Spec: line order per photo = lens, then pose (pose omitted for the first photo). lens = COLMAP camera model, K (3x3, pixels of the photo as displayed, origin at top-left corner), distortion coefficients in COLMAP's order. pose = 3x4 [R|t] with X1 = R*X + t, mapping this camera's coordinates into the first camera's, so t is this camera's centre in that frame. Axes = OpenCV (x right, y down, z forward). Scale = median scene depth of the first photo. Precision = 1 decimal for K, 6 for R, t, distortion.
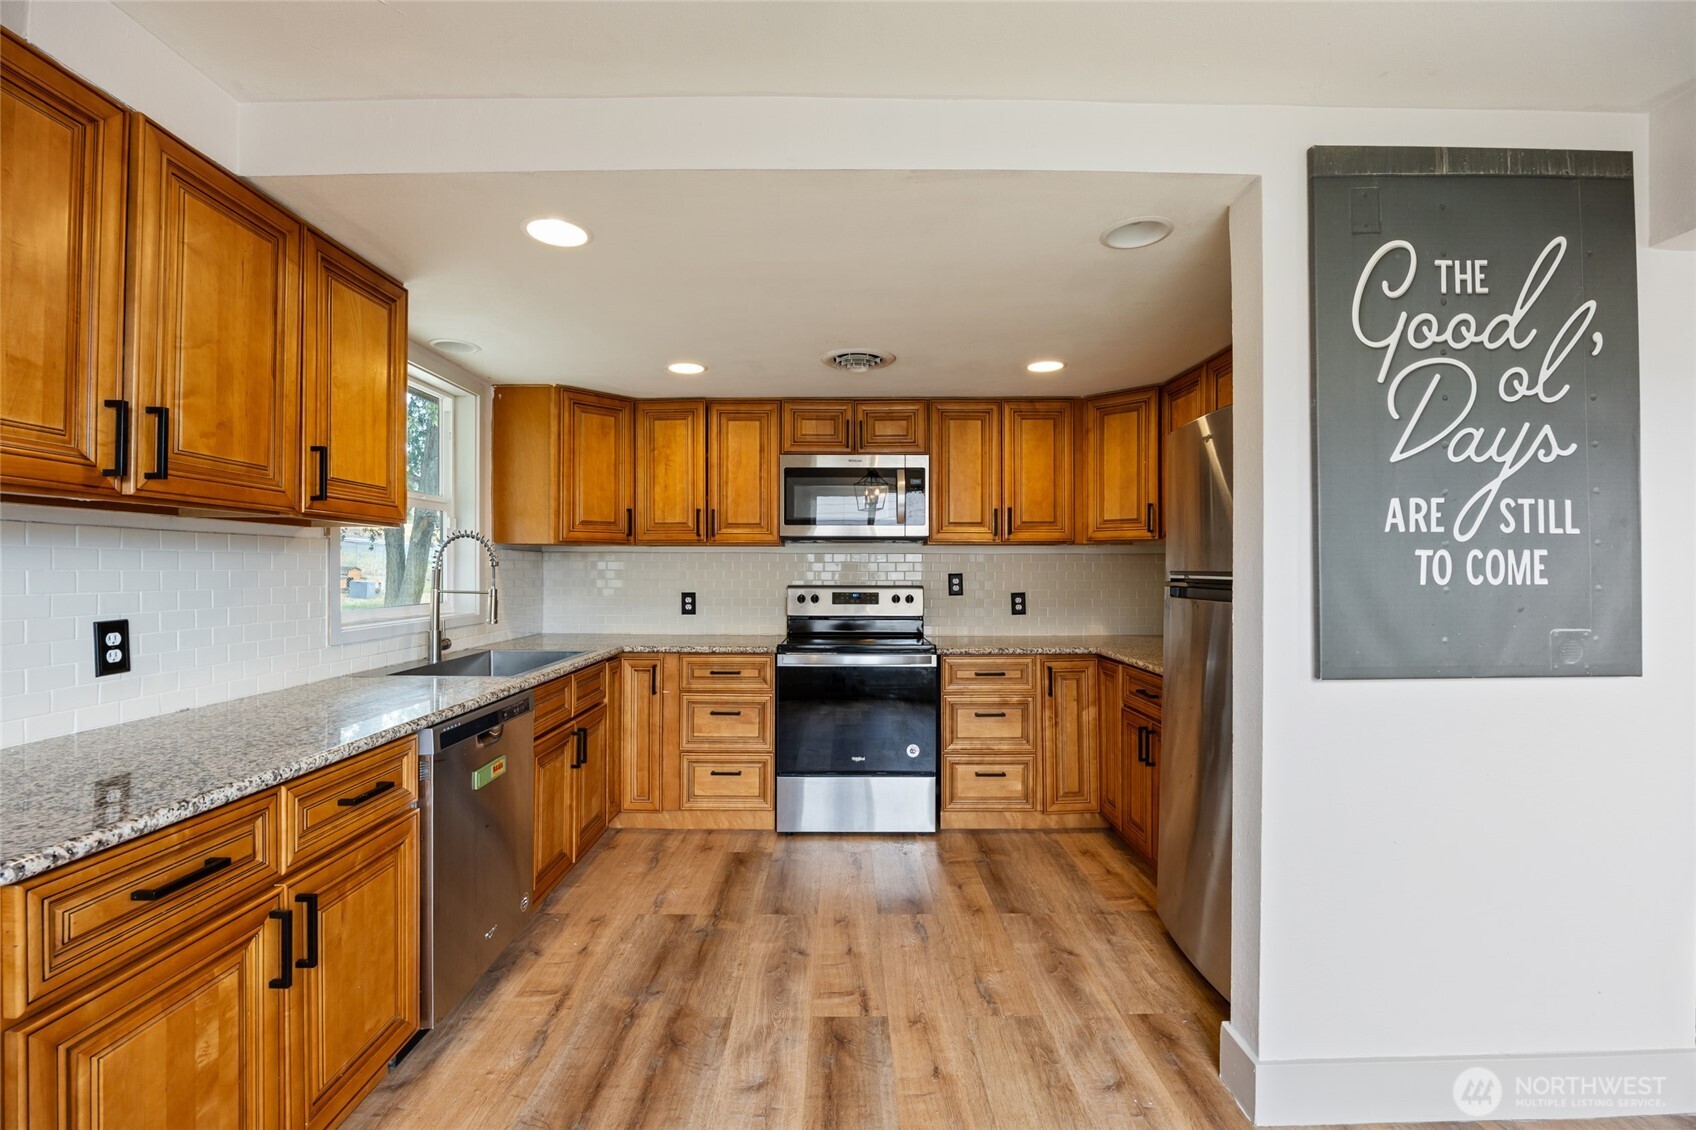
lens RADIAL K [[730.3, 0, 847.1], [0, 730.3, 570.8], [0, 0, 1]] dist [-0.018152, 0.001204]
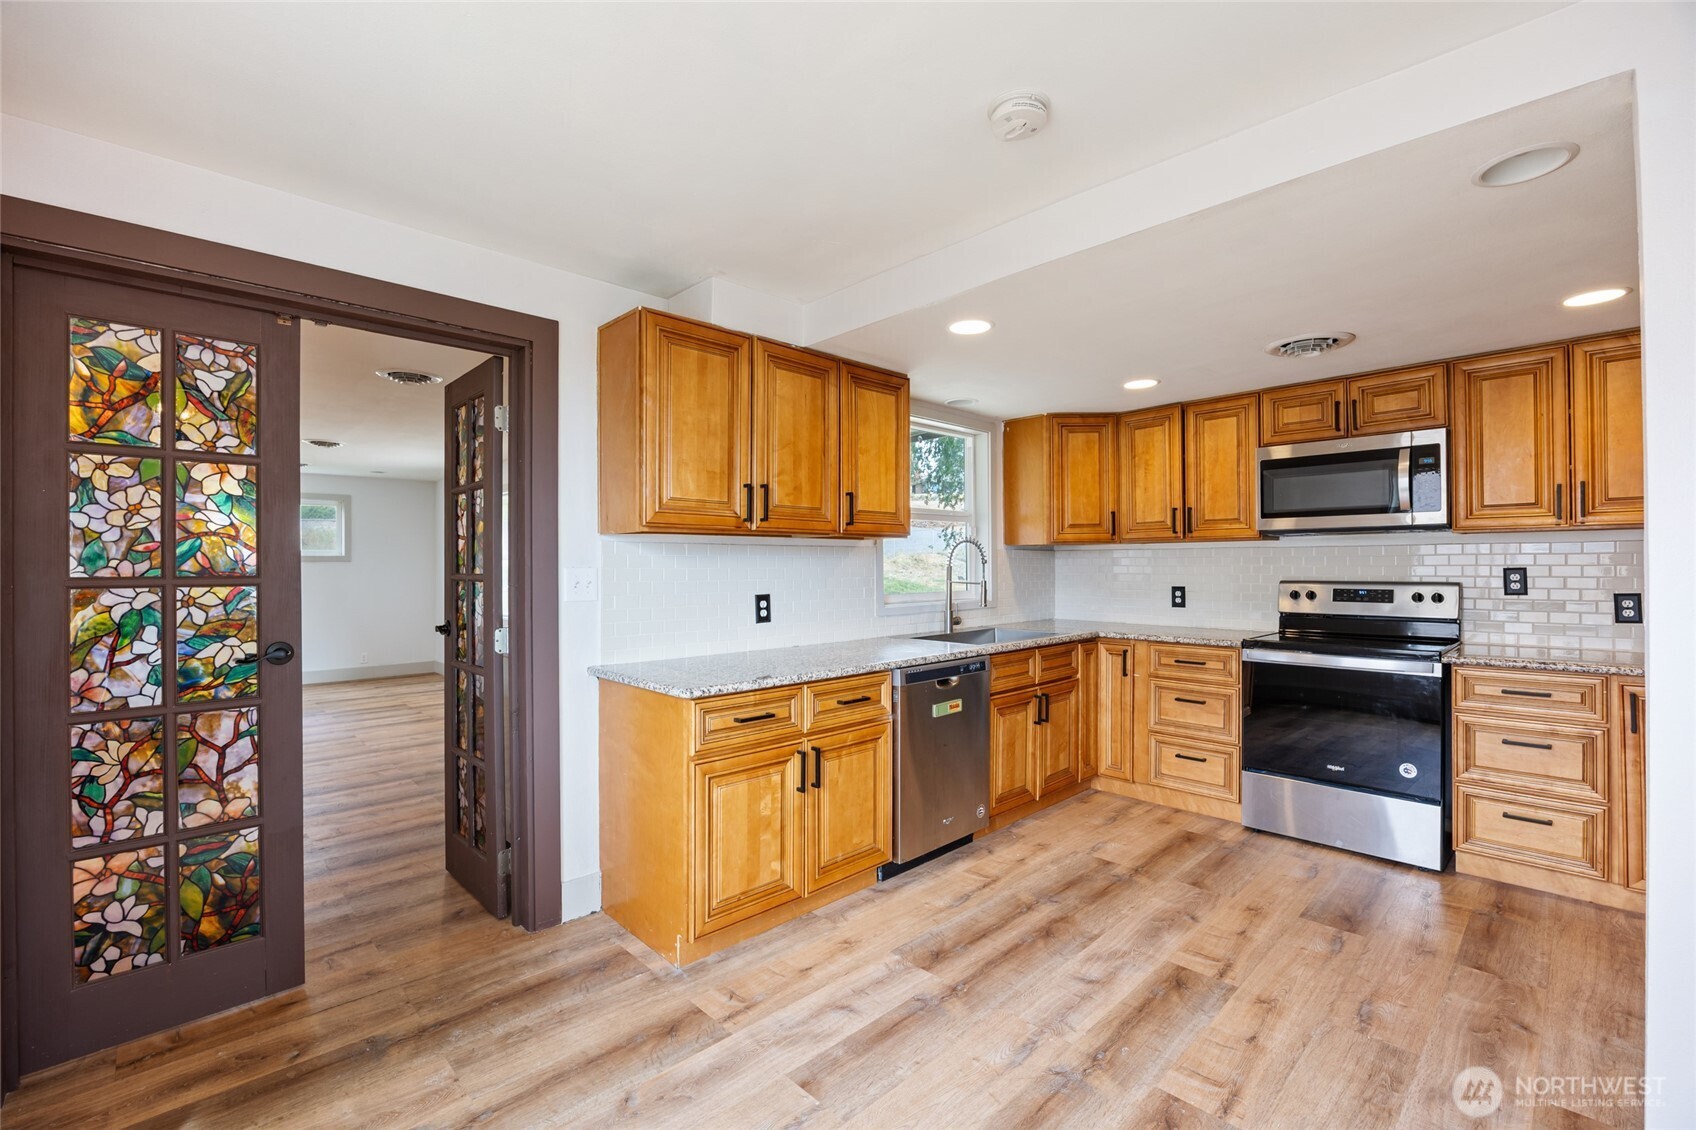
lens RADIAL K [[728.7, 0, 851.1], [0, 728.7, 565.9], [0, 0, 1]] dist [-0.017358, 0.000497]
pose [[0.691037, -0.004862, -0.722803, 0.309146], [0.005159, 0.999985, -0.001794, -0.000860], [0.722801, -0.002489, 0.691052, -0.096034]]
